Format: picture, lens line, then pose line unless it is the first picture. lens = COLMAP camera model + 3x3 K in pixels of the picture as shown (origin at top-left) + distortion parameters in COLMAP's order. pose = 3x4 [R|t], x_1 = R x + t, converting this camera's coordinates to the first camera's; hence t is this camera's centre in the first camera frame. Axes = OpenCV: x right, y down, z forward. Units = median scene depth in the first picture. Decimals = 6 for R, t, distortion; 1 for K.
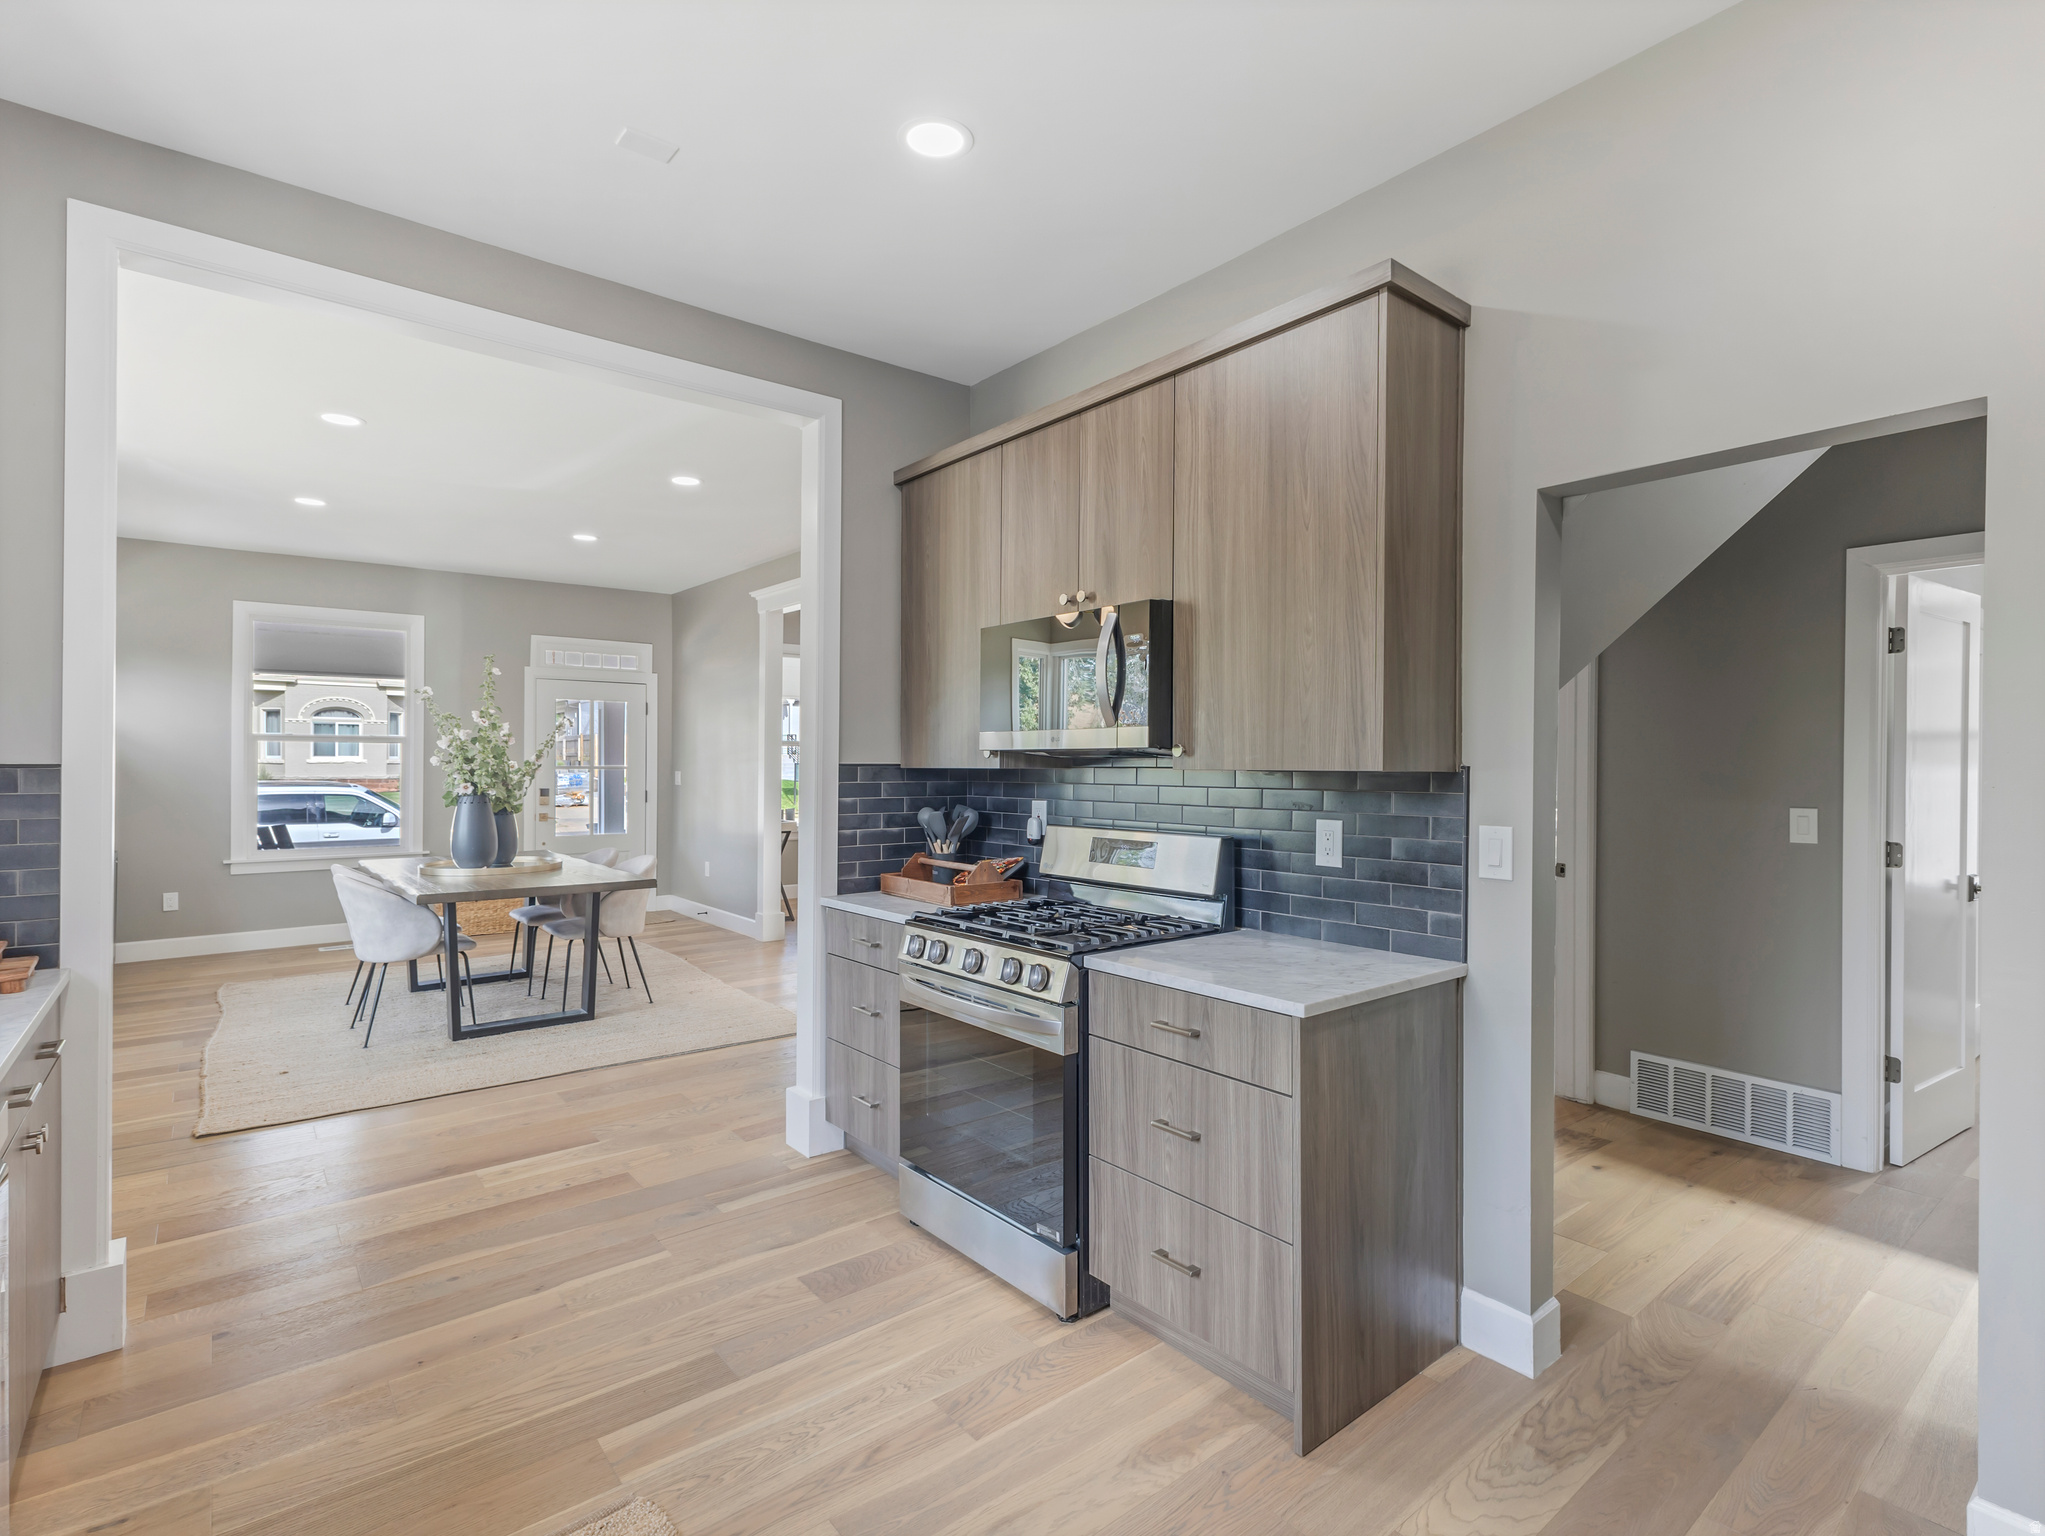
lens RADIAL K [[999.6, 0, 1026.5], [0, 999.6, 769.0], [0, 0, 1]] dist [0.008924, 0.000759]
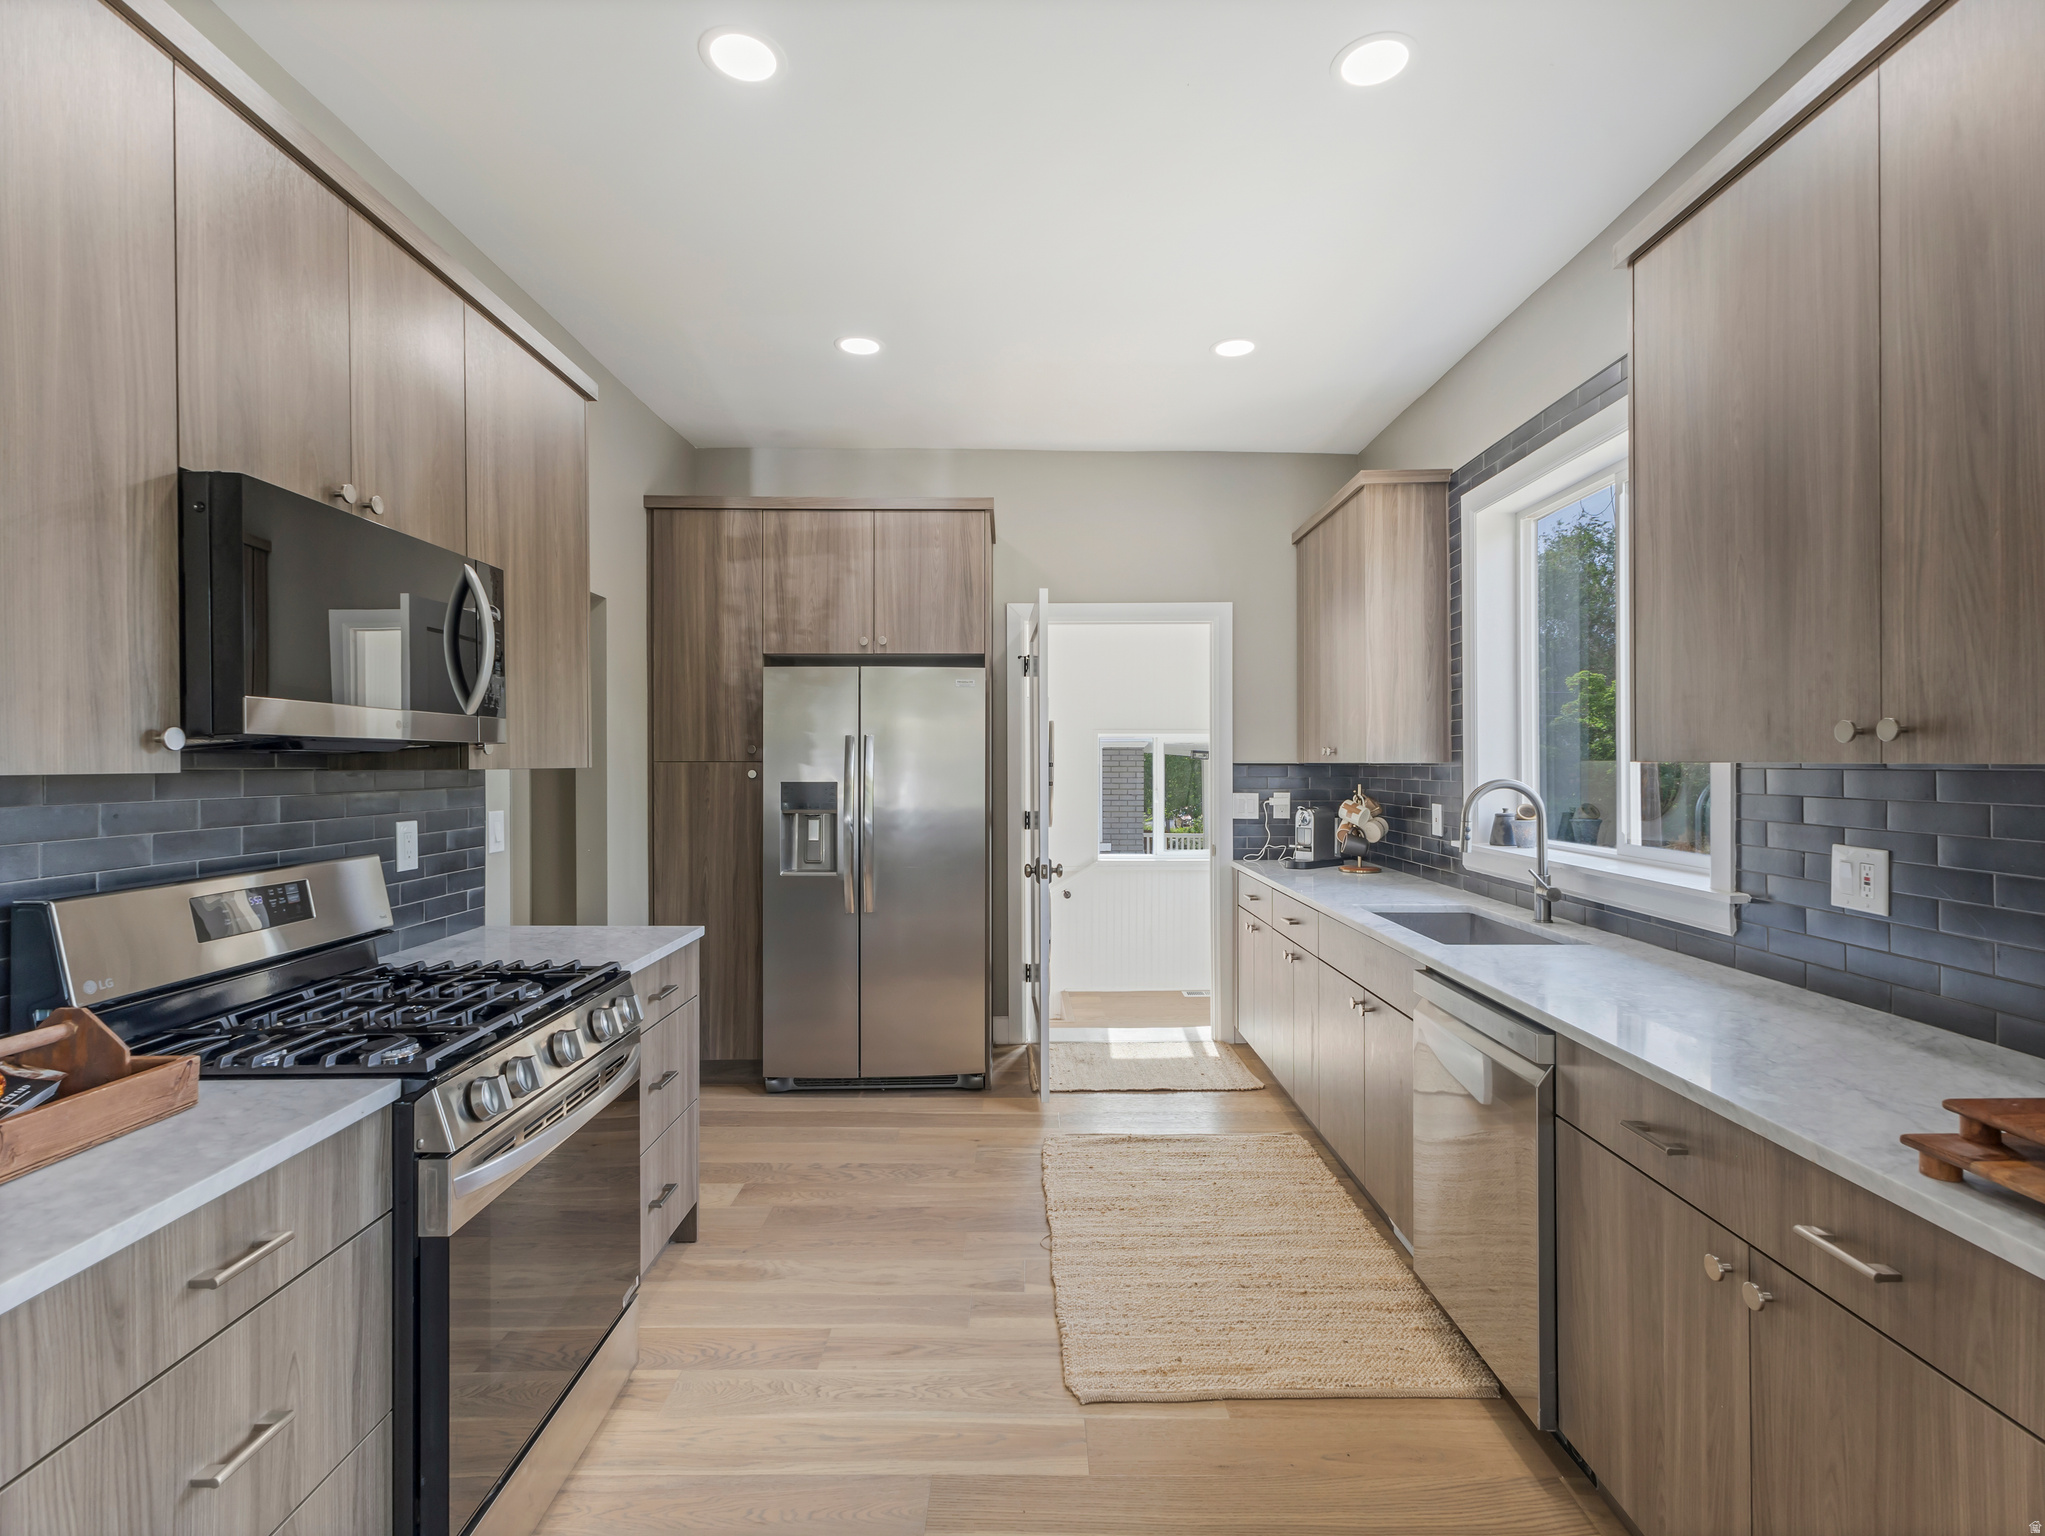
lens RADIAL K [[999.6, 0, 1025.9], [0, 999.6, 766.3], [0, 0, 1]] dist [0.008924, 0.000759]
pose [[-0.778459, -0.003947, 0.627683, -0.557080], [-0.000156, 0.999981, 0.006094, -0.005200], [-0.627696, 0.004646, -0.778445, 1.013884]]
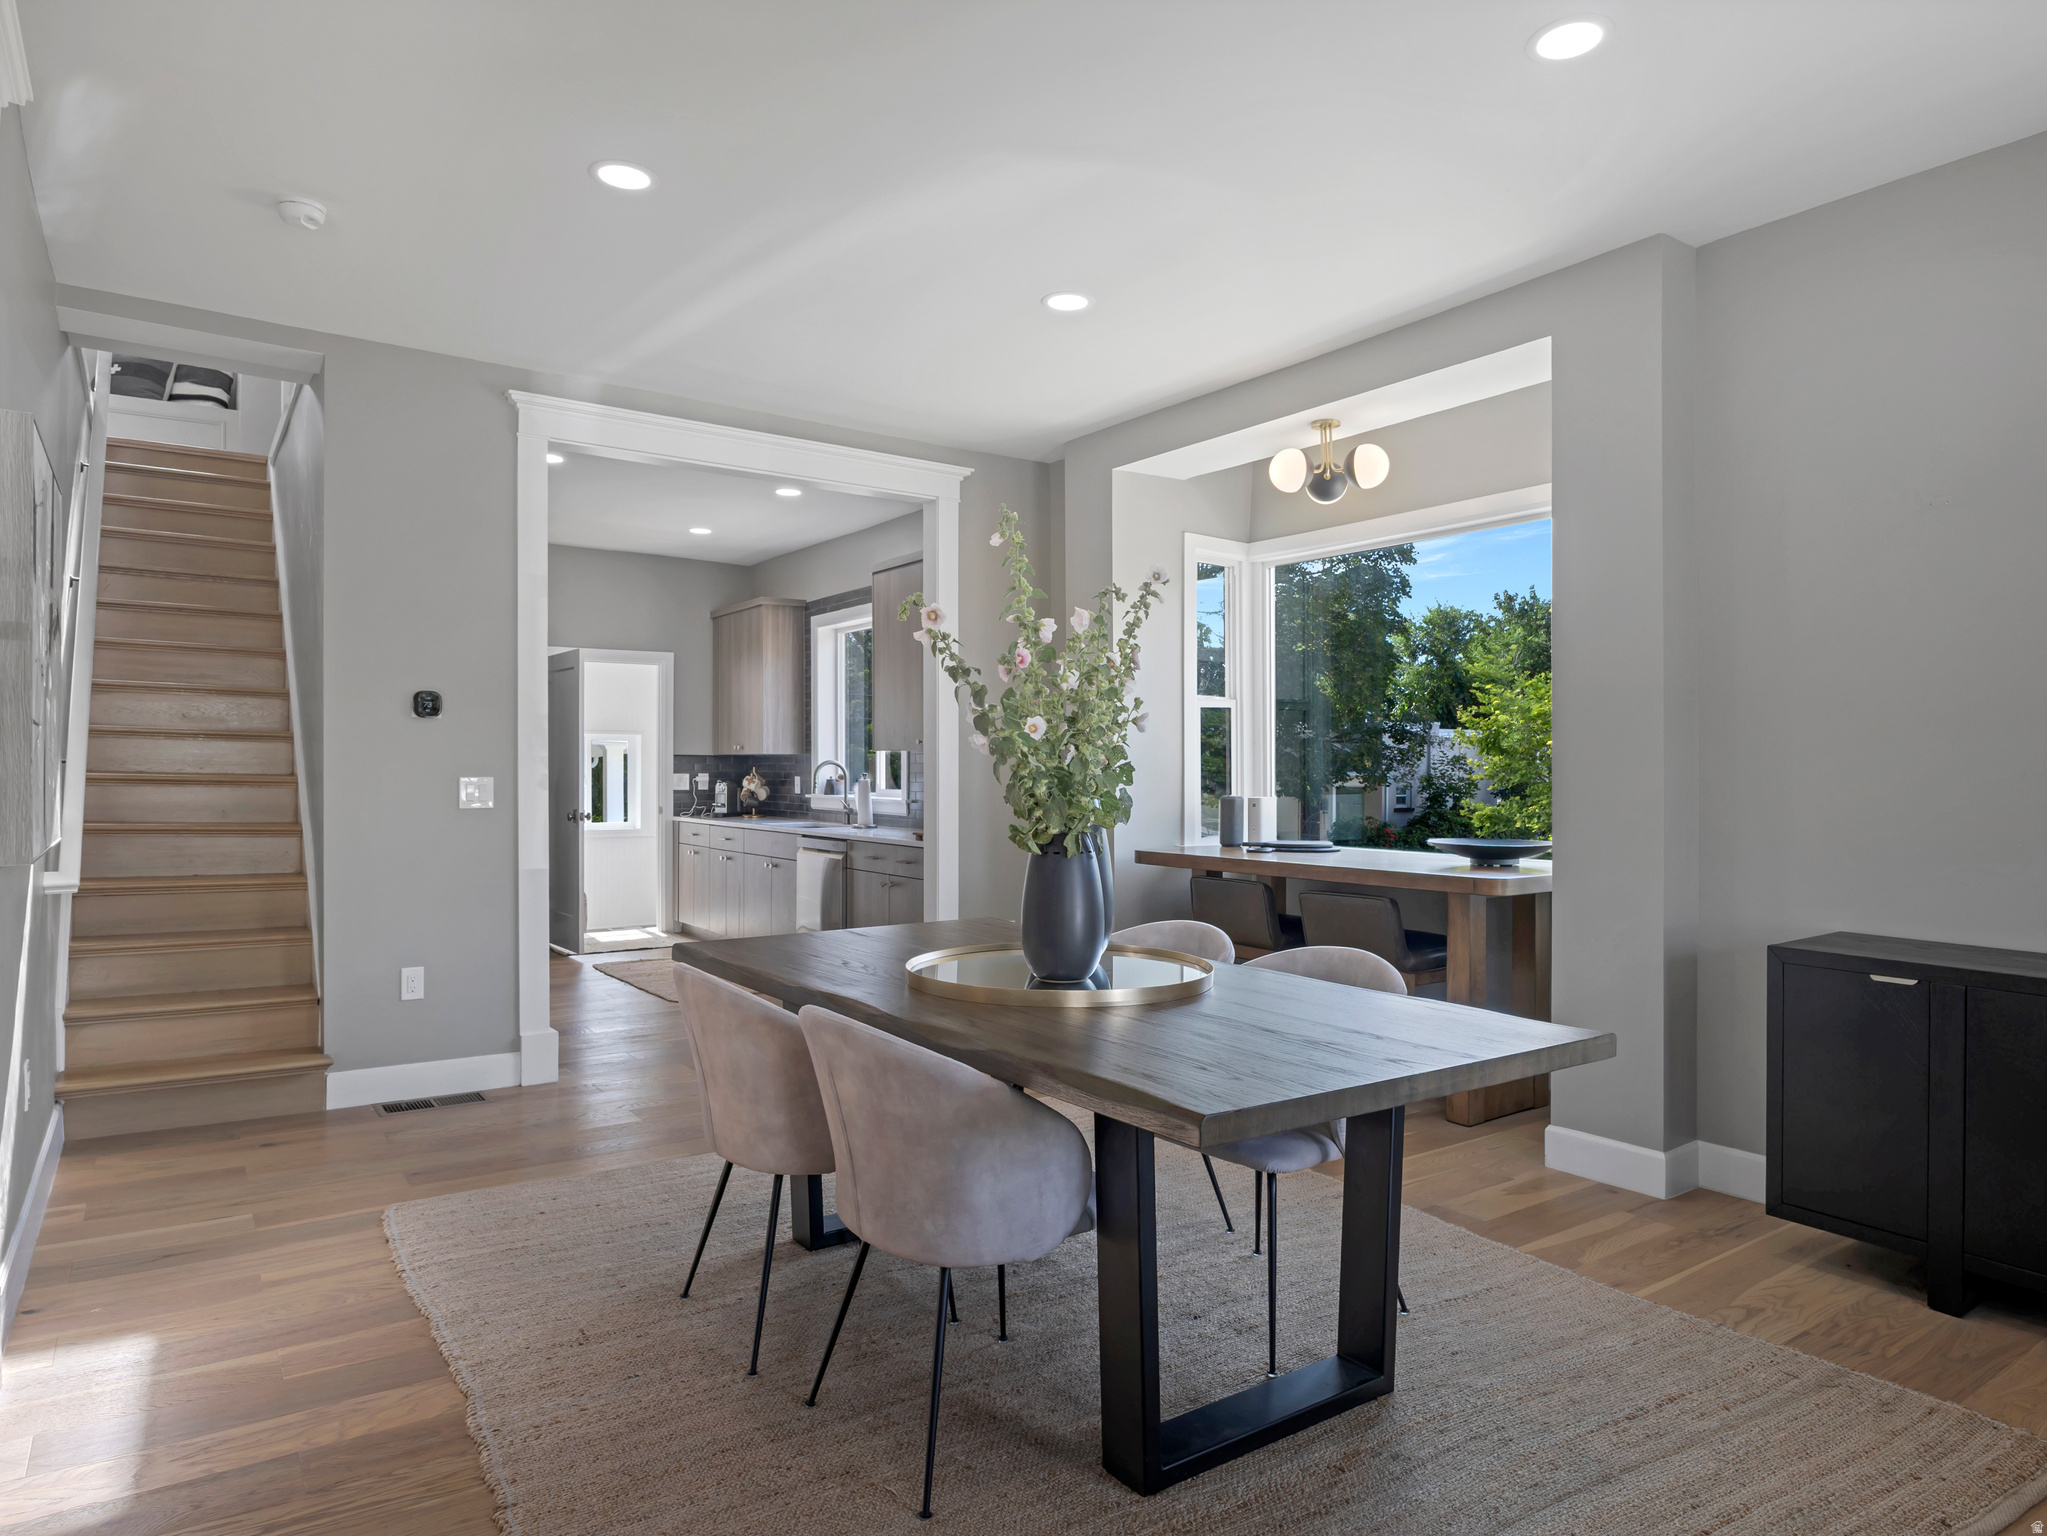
lens RADIAL K [[1236.5, 0, 1015.0], [0, 1236.5, 760.5], [0, 0, 1]] dist [-0.005110, -0.000025]
pose [[-0.996713, -0.004713, 0.080871, -0.859894], [-0.005078, 0.999978, -0.004302, 0.018708], [-0.080849, -0.004699, -0.996715, 2.333400]]
